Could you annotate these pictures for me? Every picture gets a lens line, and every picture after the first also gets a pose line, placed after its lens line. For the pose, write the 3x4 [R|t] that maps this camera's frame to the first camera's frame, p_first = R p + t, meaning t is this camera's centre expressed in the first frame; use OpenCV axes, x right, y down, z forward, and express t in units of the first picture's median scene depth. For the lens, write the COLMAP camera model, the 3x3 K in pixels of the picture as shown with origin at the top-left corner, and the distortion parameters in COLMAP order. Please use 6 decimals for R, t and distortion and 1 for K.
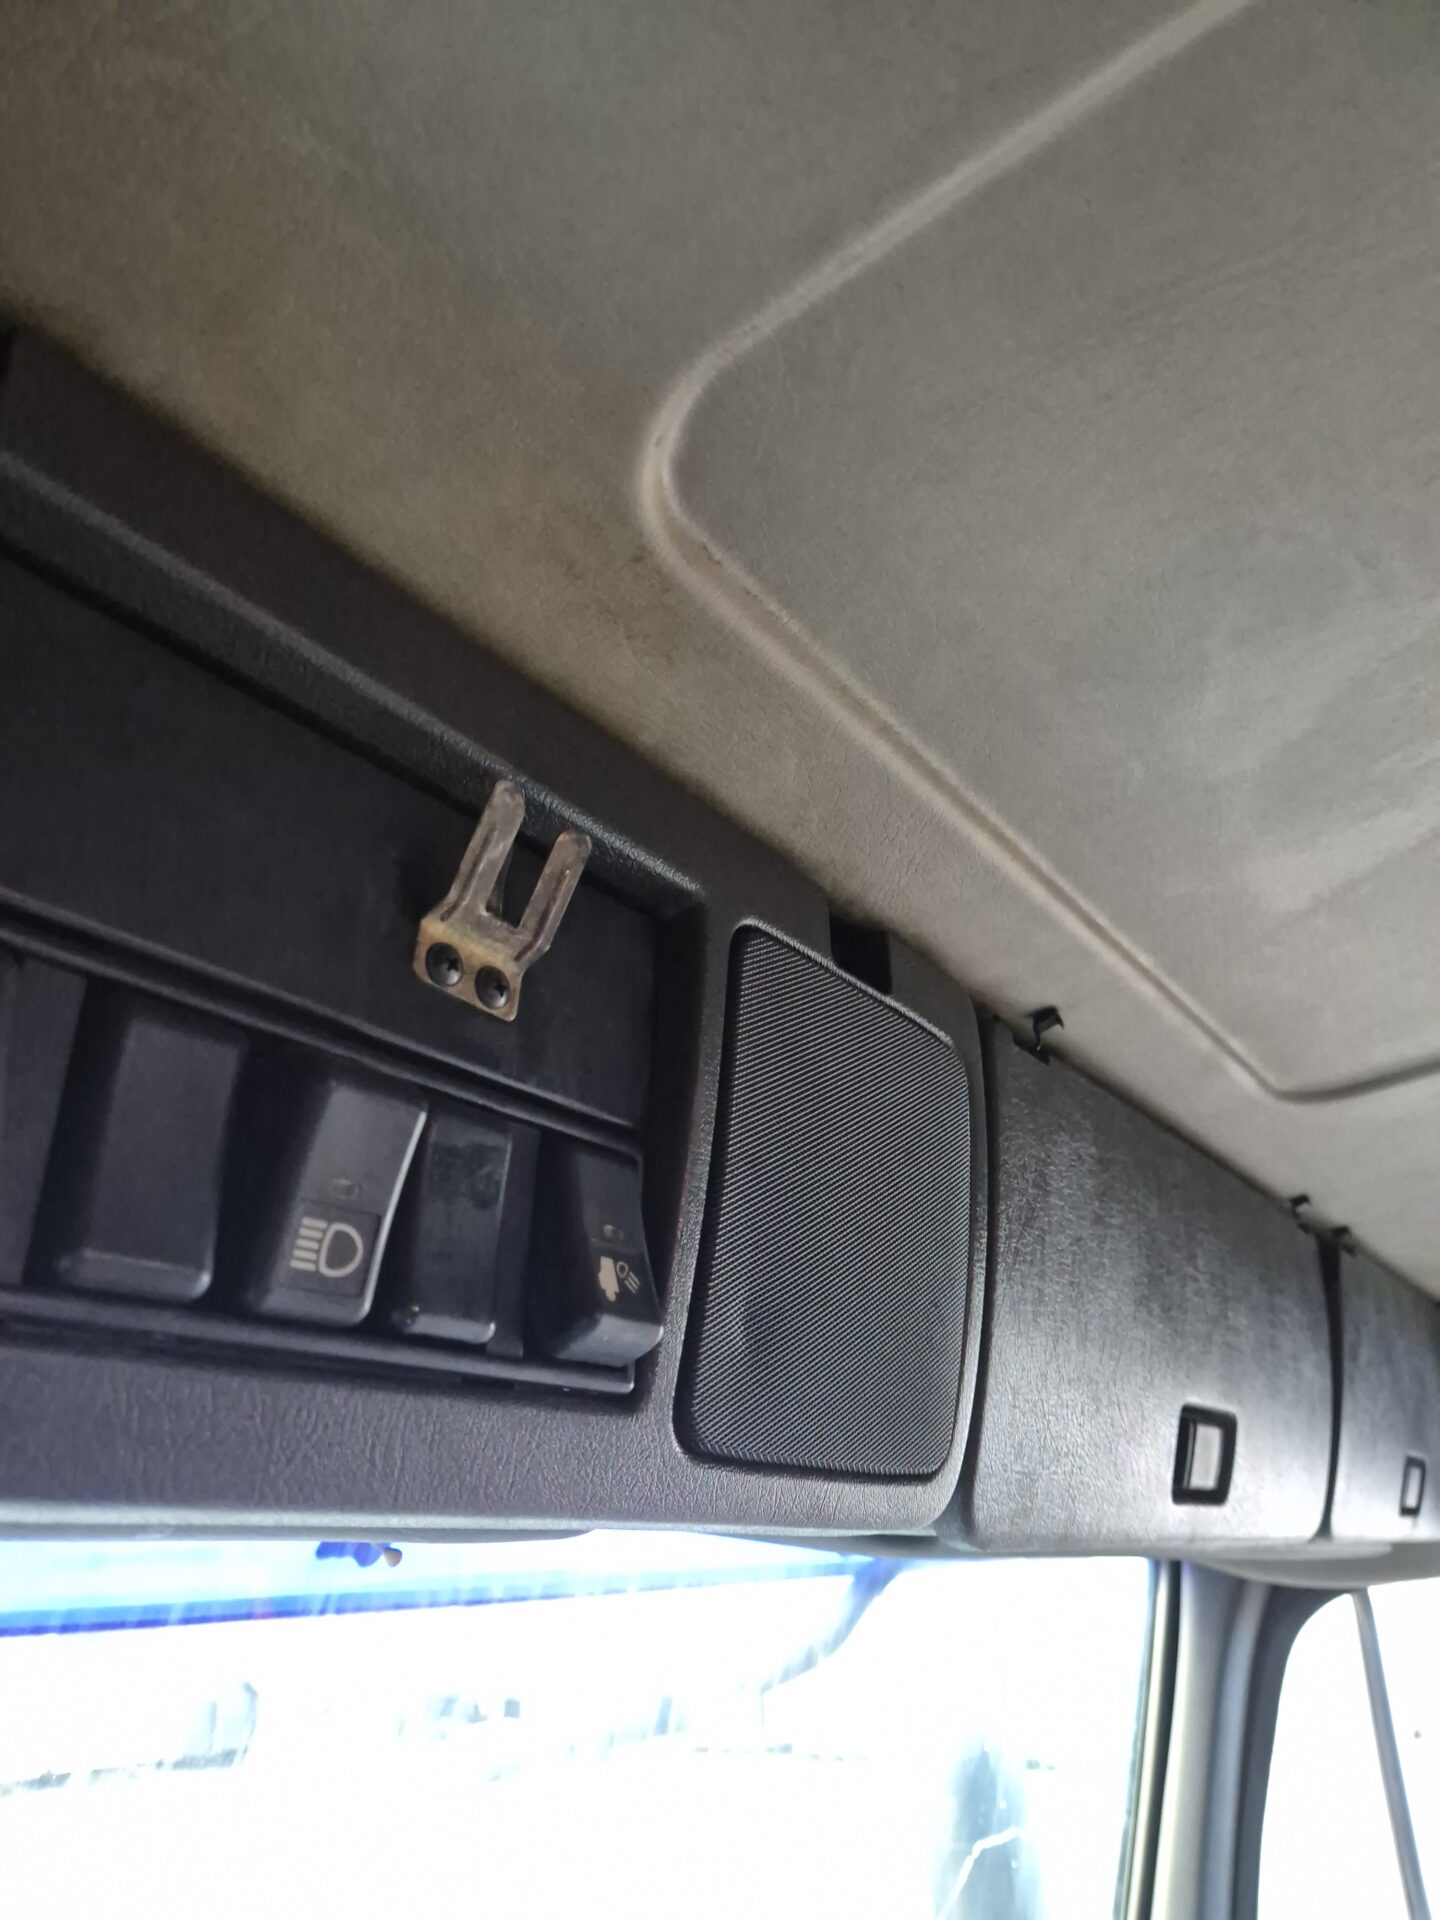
lens RADIAL K [[1260.4, 0, 719.0], [0, 1260.4, 969.6], [0, 0, 1]] dist [0.073225, -0.073613]
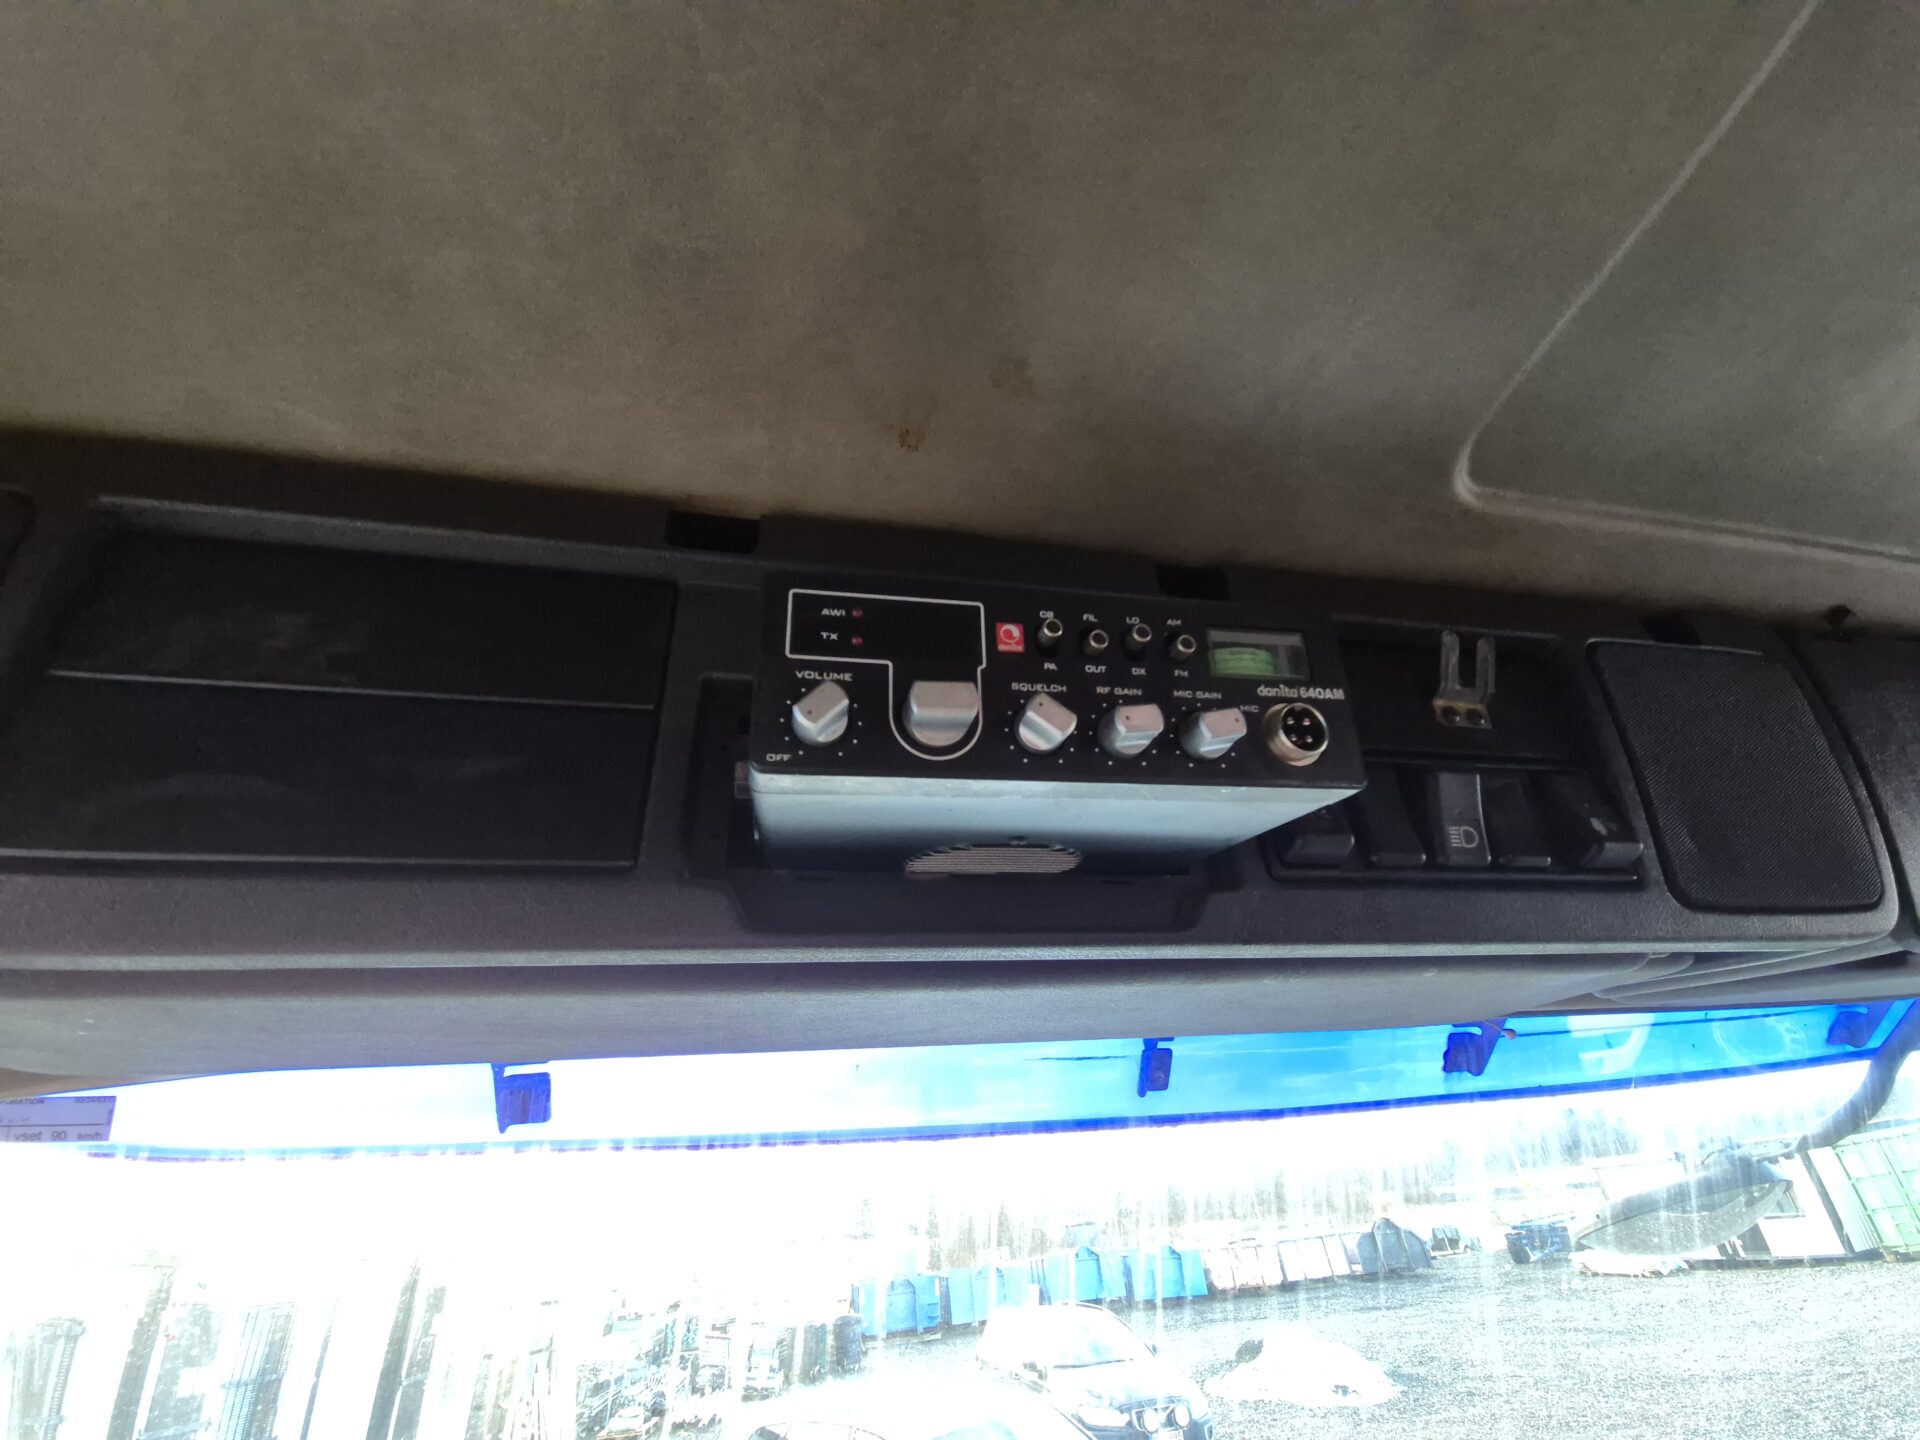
lens RADIAL K [[782.5, 0, 963.0], [0, 782.5, 716.5], [0, 0, 1]] dist [-0.000785, 0.000008]
pose [[0.747953, -0.364022, -0.555027, -0.088800], [0.322130, 0.930195, -0.175980, -0.035786], [0.580344, -0.047166, 0.813004, -0.646198]]
